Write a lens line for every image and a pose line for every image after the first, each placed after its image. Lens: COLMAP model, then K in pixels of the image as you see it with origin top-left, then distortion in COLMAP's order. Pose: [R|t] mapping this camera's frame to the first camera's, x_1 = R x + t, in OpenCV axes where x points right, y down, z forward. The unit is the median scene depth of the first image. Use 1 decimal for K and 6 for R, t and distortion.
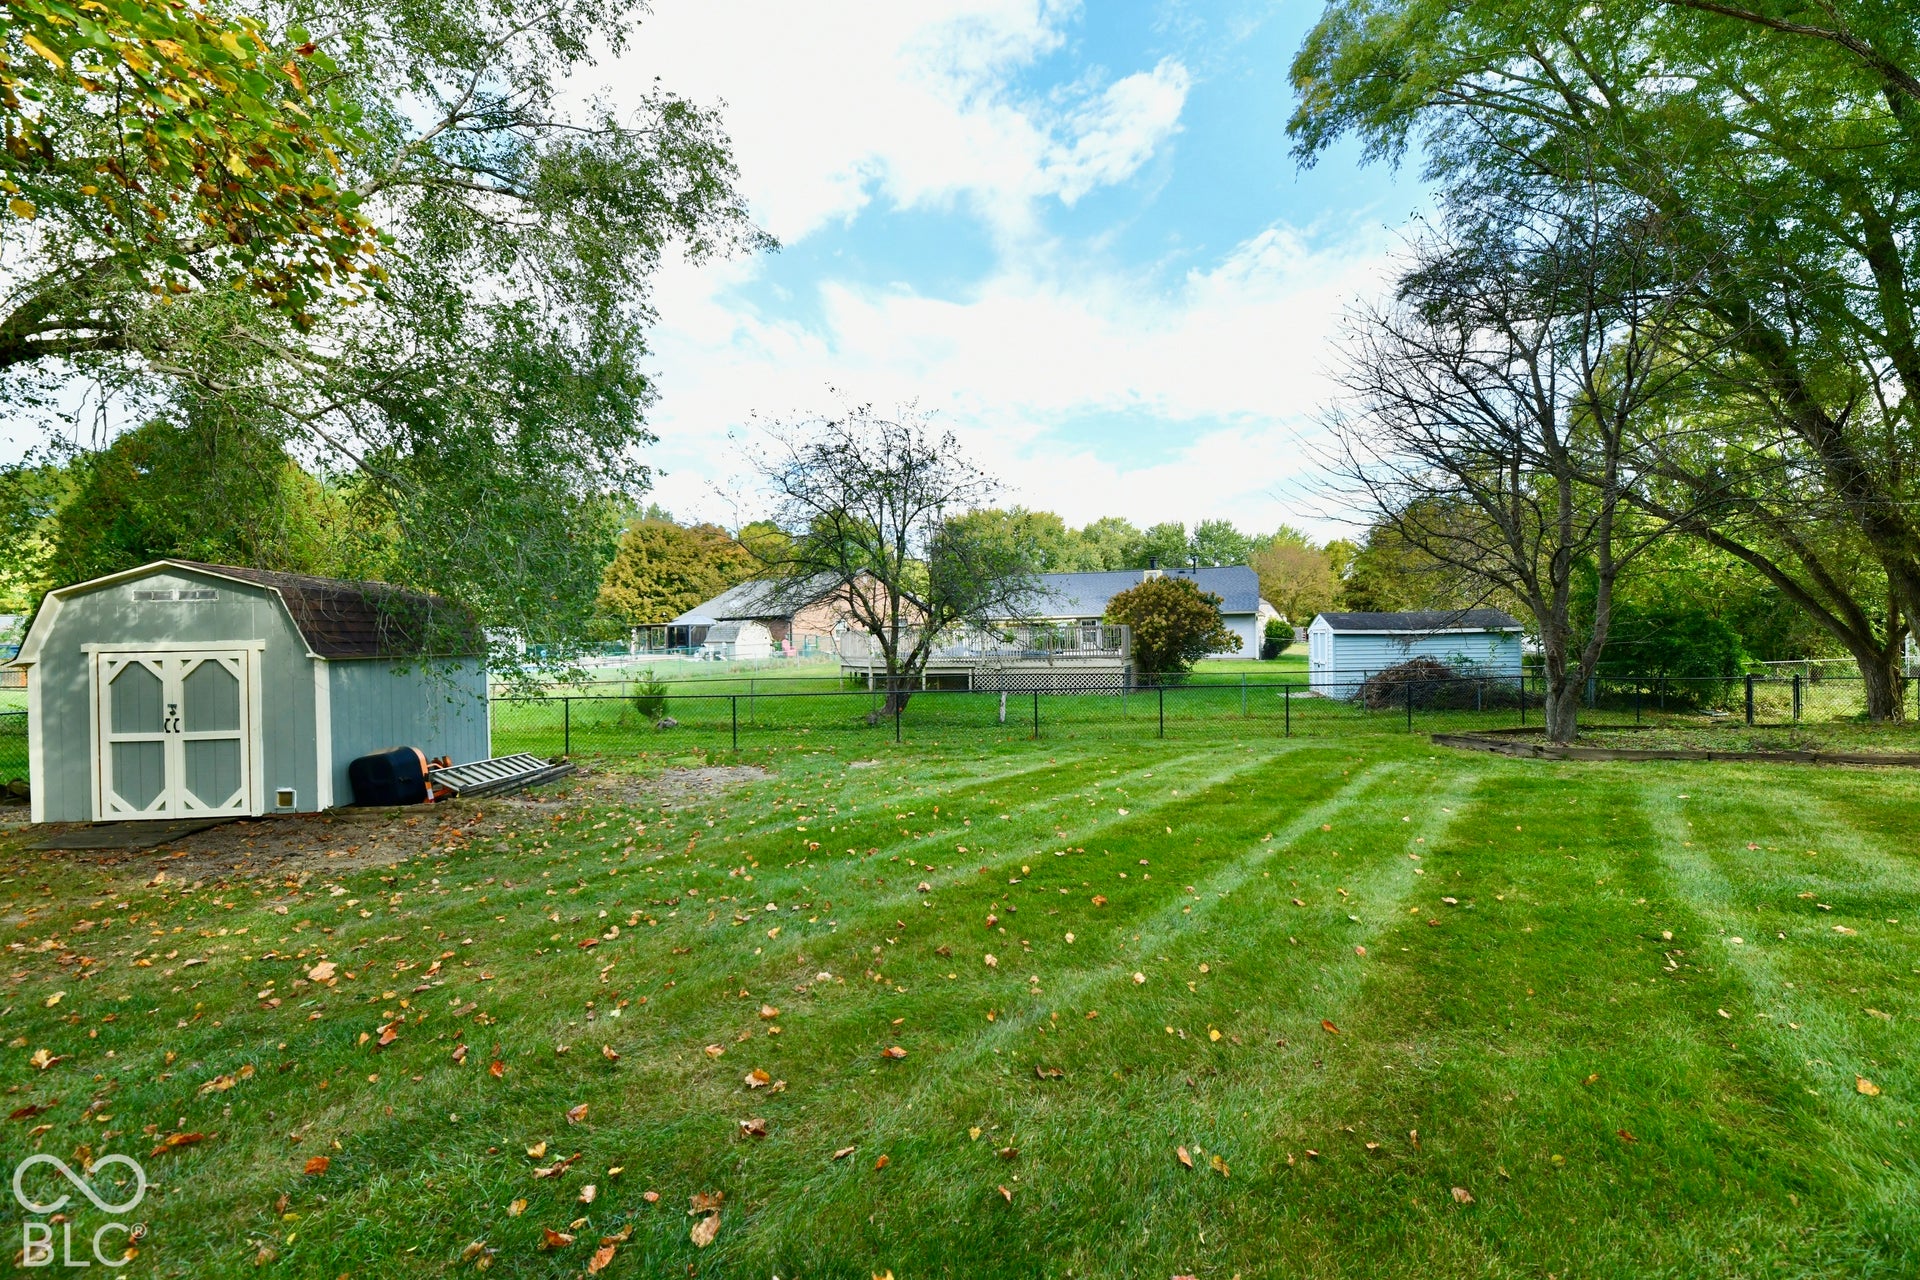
lens RADIAL K [[788.8, 0, 970.2], [0, 788.8, 634.5], [0, 0, 1]] dist [-0.002142, -0.003172]
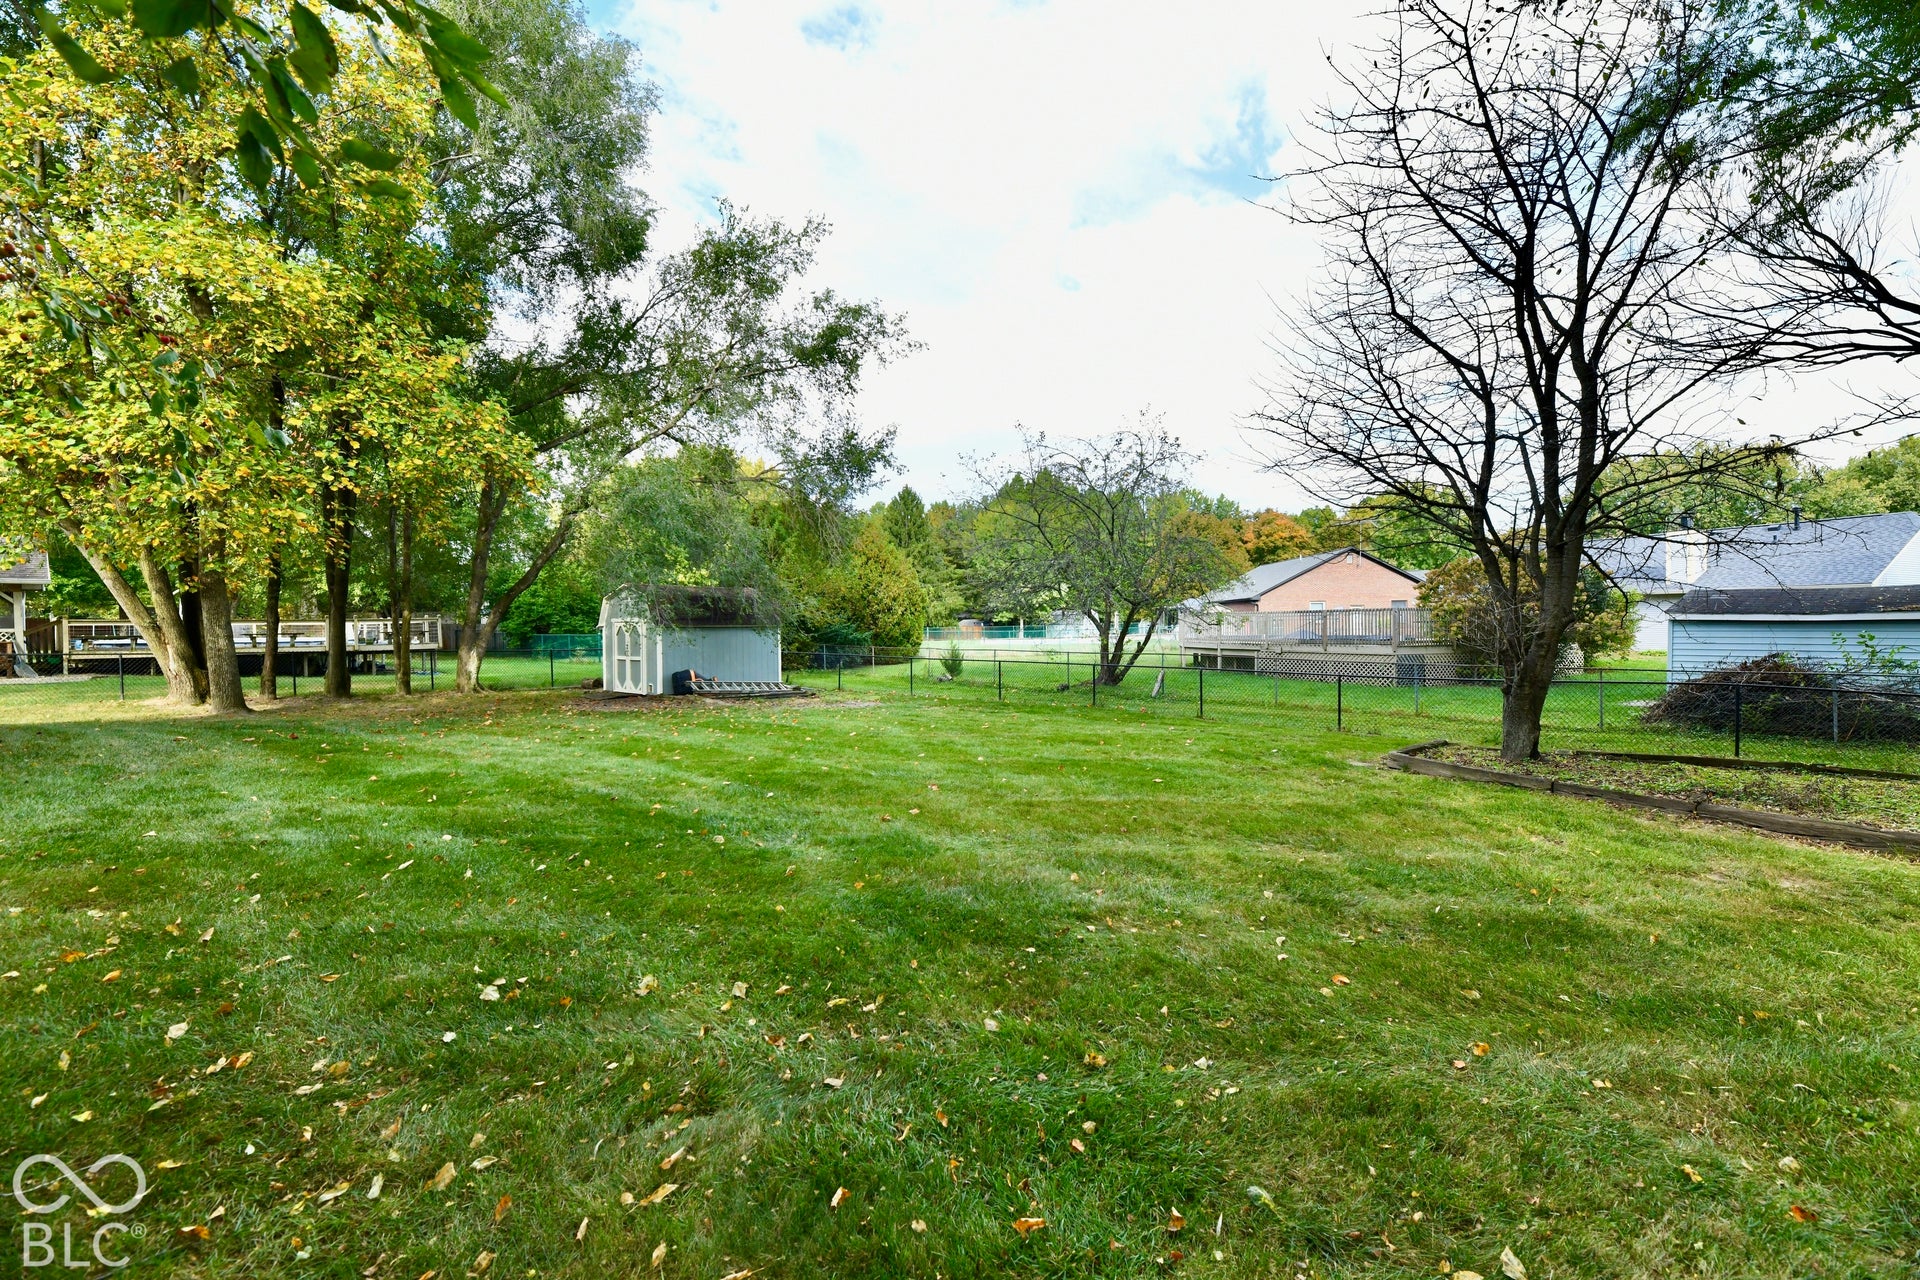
lens RADIAL K [[771.8, 0, 963.1], [0, 771.8, 634.5], [0, 0, 1]] dist [-0.002163, -0.002042]
pose [[0.701451, 0.021231, -0.712402, 0.444603], [-0.004647, 0.999671, 0.025216, -0.001412], [0.712703, -0.014377, 0.701319, 0.029660]]
